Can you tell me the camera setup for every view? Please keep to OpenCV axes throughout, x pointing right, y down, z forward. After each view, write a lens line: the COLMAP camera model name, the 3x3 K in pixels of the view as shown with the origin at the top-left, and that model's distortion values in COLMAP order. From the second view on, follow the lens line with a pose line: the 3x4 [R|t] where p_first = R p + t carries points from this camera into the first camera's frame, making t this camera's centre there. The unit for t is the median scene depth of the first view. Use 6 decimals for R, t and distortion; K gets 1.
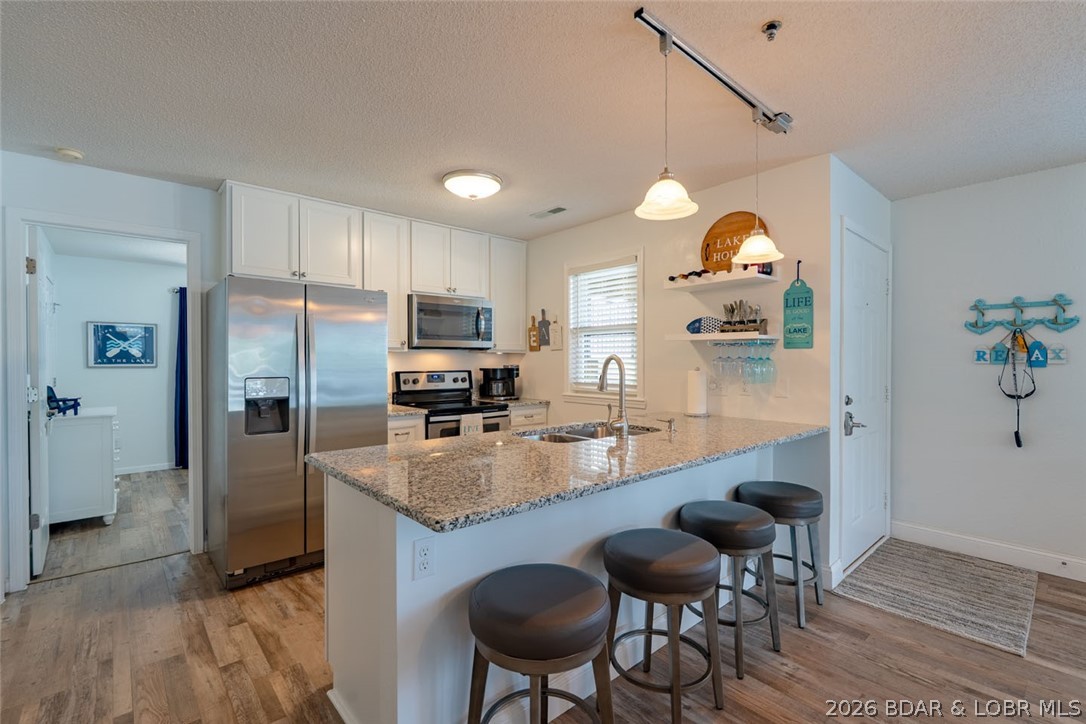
lens RADIAL K [[484.6, 0, 545.8], [0, 484.6, 363.4], [0, 0, 1]] dist [-0.000562, 0.000092]
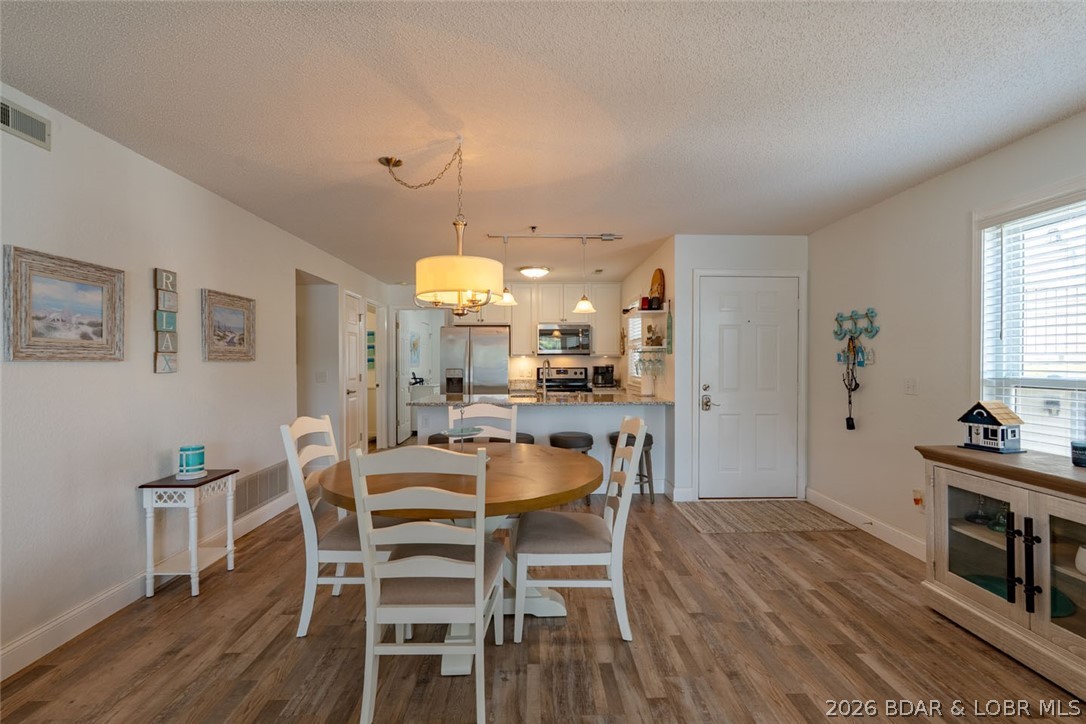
lens RADIAL K [[487.2, 0, 541.2], [0, 487.2, 363.3], [0, 0, 1]] dist [-0.002747, -0.000696]
pose [[0.757720, 0.001521, -0.652578, 1.097697], [-0.002333, 0.999997, -0.000377, 0.001368], [0.652575, 0.001808, 0.757722, -0.449444]]
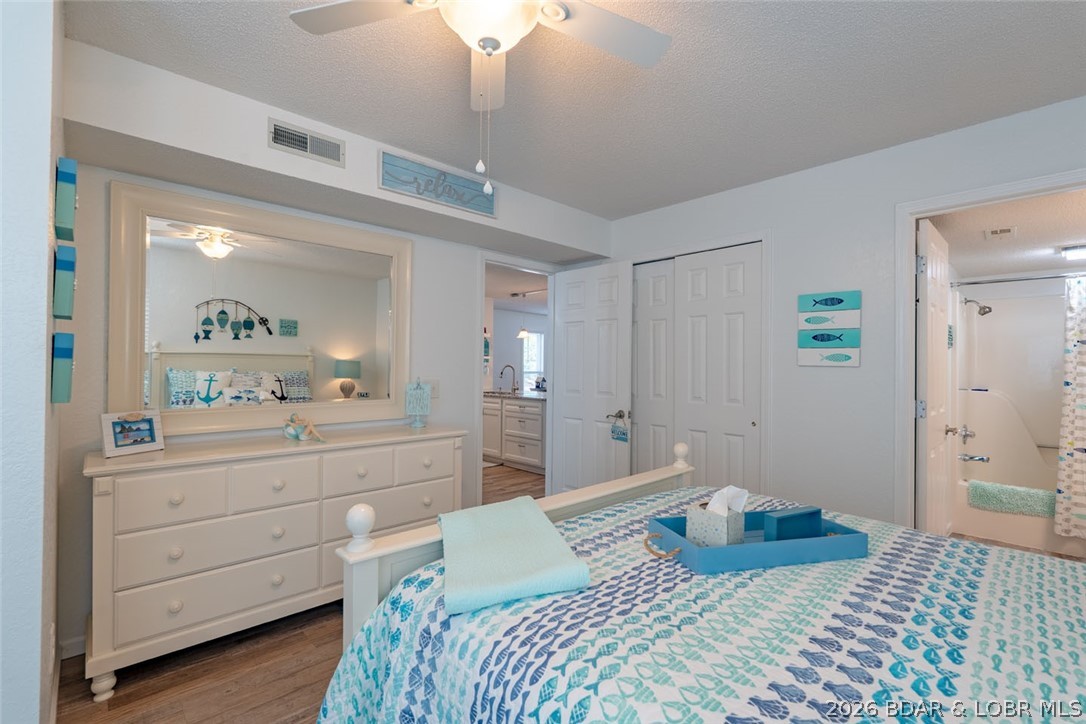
lens RADIAL K [[487.2, 0, 541.2], [0, 487.2, 363.3], [0, 0, 1]] dist [-0.002747, -0.000696]
pose [[-0.020559, 0.006708, 0.999766, -2.051541], [-0.006533, 0.999955, -0.006844, -0.006806], [-0.999767, -0.006672, -0.020514, 0.633552]]
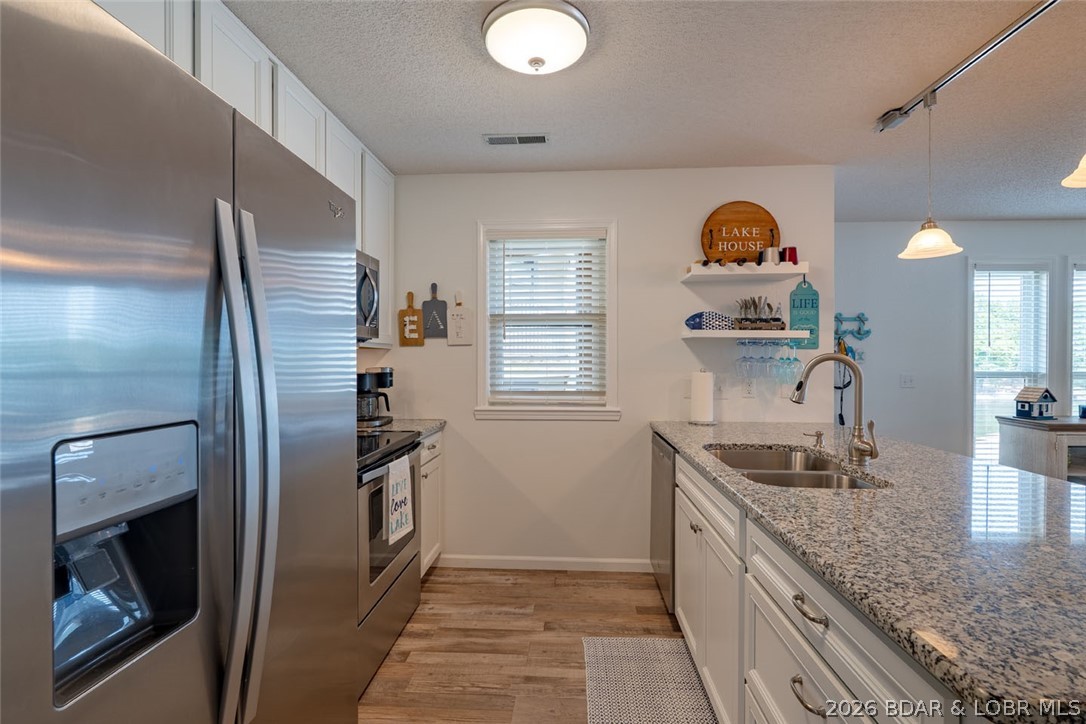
lens RADIAL K [[487.2, 0, 541.2], [0, 487.2, 363.3], [0, 0, 1]] dist [-0.002747, -0.000696]
pose [[0.710809, -0.005450, 0.703364, -0.514962], [0.003317, 0.999985, 0.004395, -0.006152], [-0.703377, -0.000791, 0.710816, 0.577296]]
